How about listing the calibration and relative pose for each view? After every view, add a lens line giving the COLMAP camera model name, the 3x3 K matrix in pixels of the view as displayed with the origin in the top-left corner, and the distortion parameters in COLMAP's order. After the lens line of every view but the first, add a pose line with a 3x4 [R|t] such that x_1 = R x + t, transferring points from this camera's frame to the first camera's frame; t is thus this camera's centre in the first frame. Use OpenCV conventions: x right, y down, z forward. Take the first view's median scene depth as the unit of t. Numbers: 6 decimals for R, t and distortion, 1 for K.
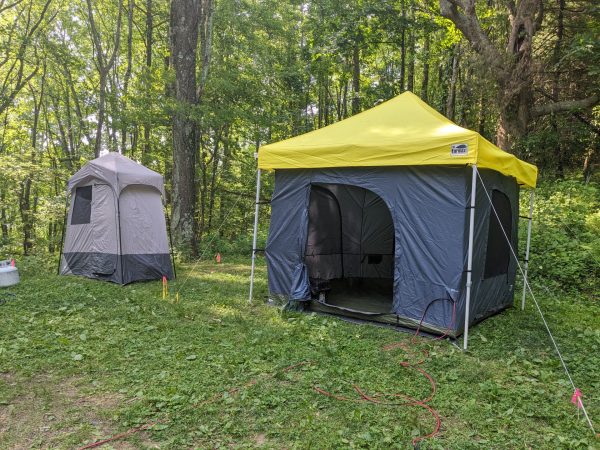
lens RADIAL K [[454.6, 0, 300.0], [0, 454.6, 225.0], [0, 0, 1]] dist [-0.003967, -0.002837]
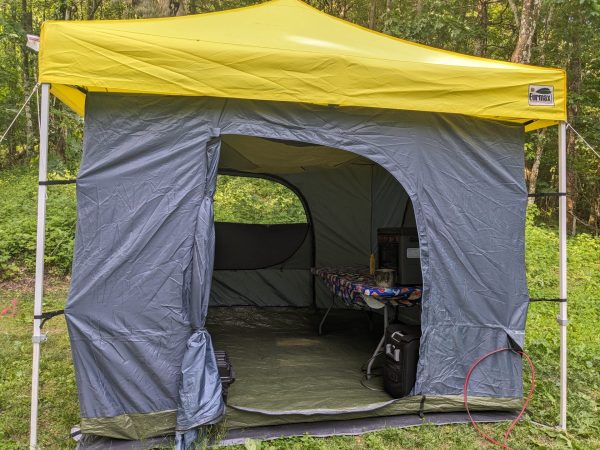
lens RADIAL K [[454.6, 0, 300.0], [0, 454.6, 225.0], [0, 0, 1]] dist [-0.003967, -0.002837]
pose [[0.667894, -0.053398, 0.742338, -0.269726], [0.027997, 0.998520, 0.046636, -0.031804], [-0.743730, -0.010365, 0.668400, 0.752896]]
